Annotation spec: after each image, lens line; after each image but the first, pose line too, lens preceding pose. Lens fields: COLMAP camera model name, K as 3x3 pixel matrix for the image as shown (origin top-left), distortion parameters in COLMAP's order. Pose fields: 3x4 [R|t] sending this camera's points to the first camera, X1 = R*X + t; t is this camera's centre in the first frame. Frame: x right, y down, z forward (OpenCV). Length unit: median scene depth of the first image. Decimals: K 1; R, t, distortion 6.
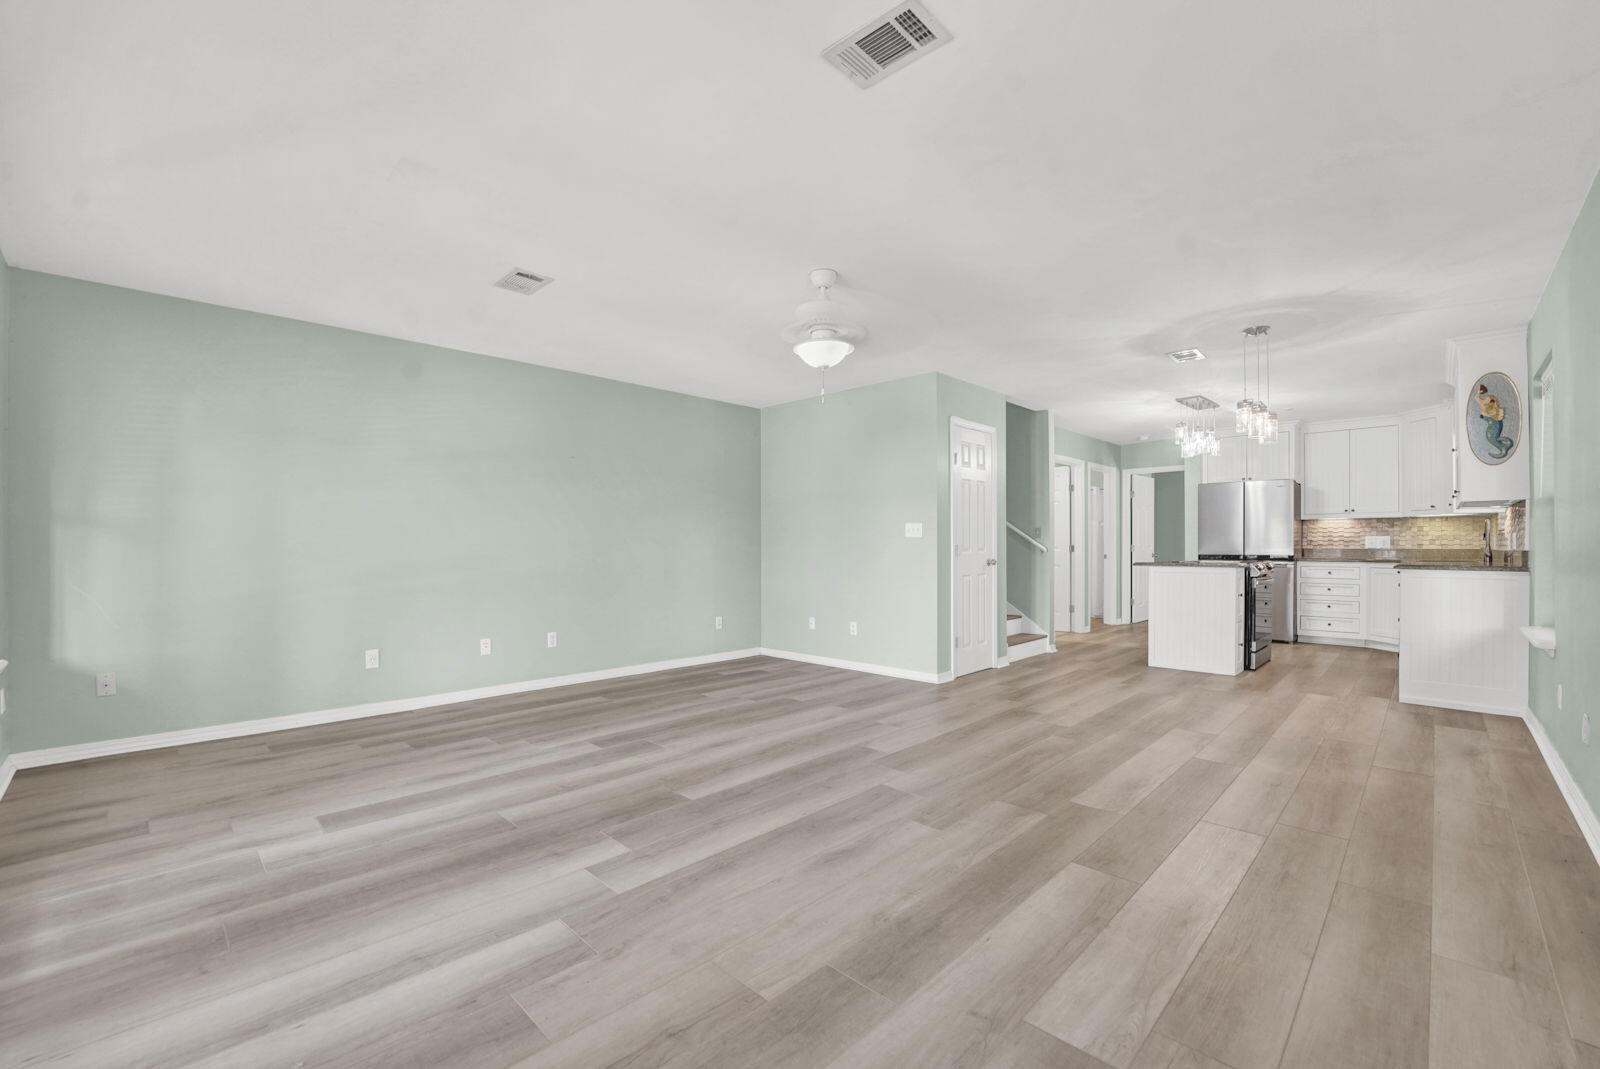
lens RADIAL K [[667.8, 0, 788.7], [0, 667.8, 541.3], [0, 0, 1]] dist [-0.022767, 0.000167]
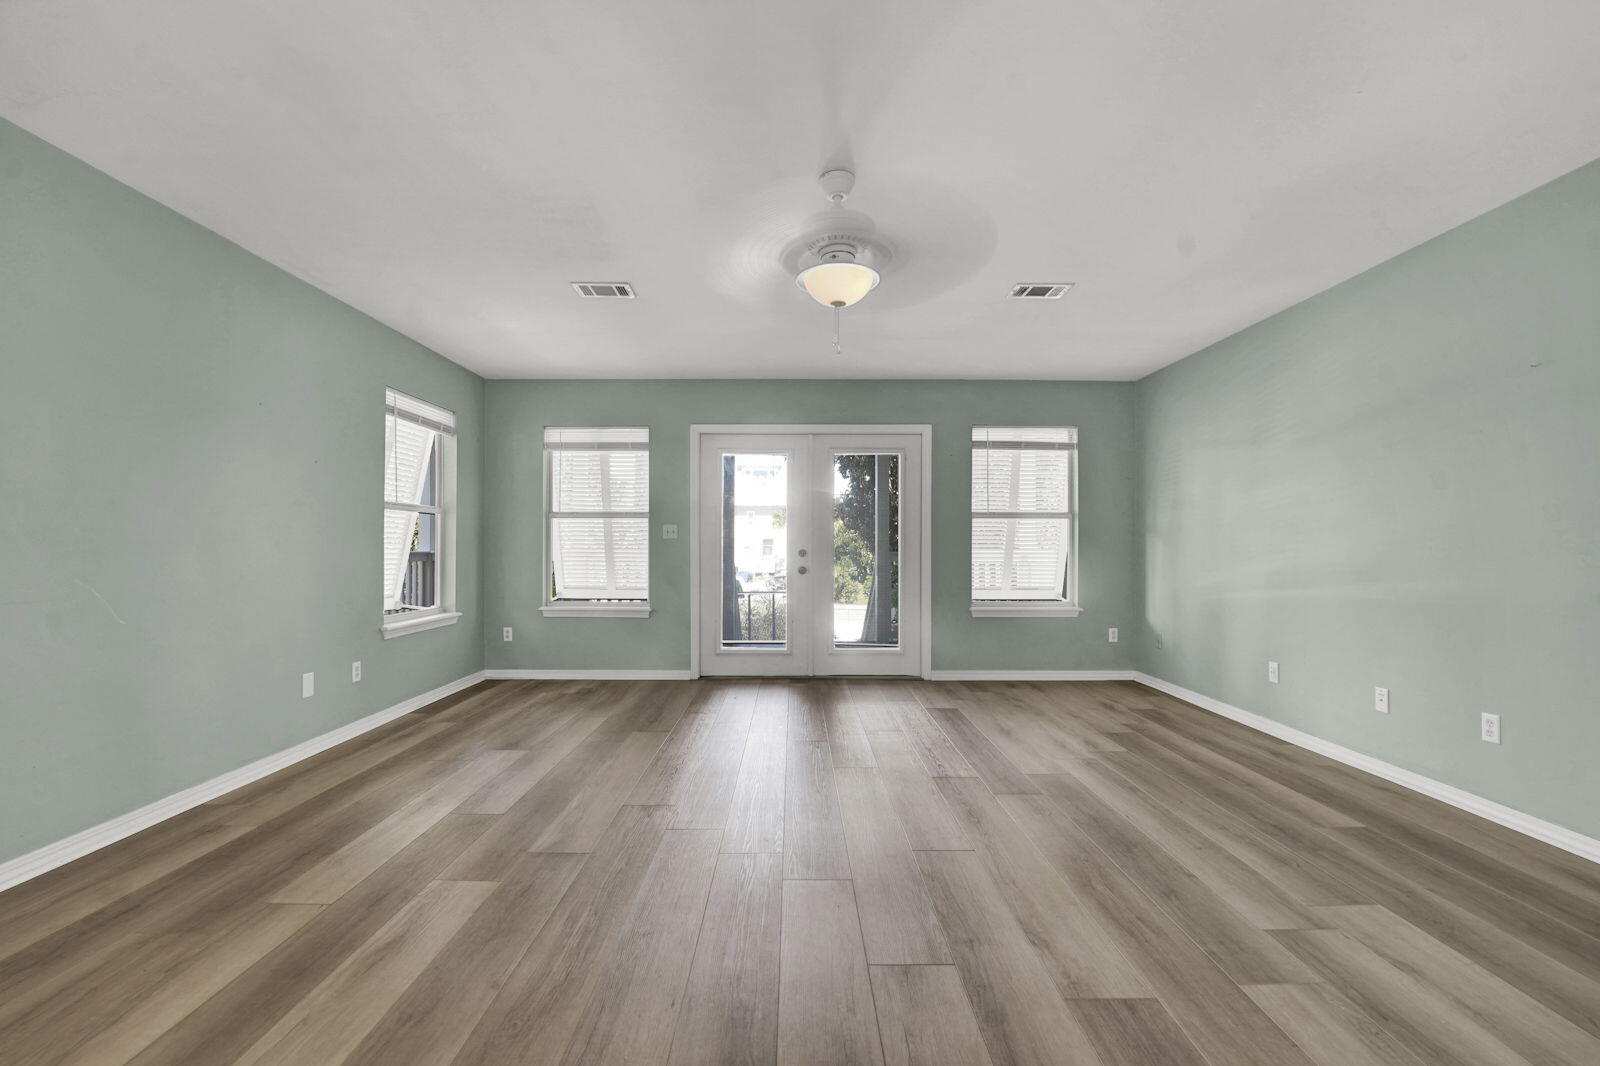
lens RADIAL K [[664.0, 0, 789.4], [0, 664.0, 539.6], [0, 0, 1]] dist [-0.030472, 0.003135]
pose [[-0.713357, -0.006732, -0.700769, 0.565758], [0.002793, 0.999919, -0.012448, 0.005707], [0.700795, -0.010837, -0.713280, 1.398751]]
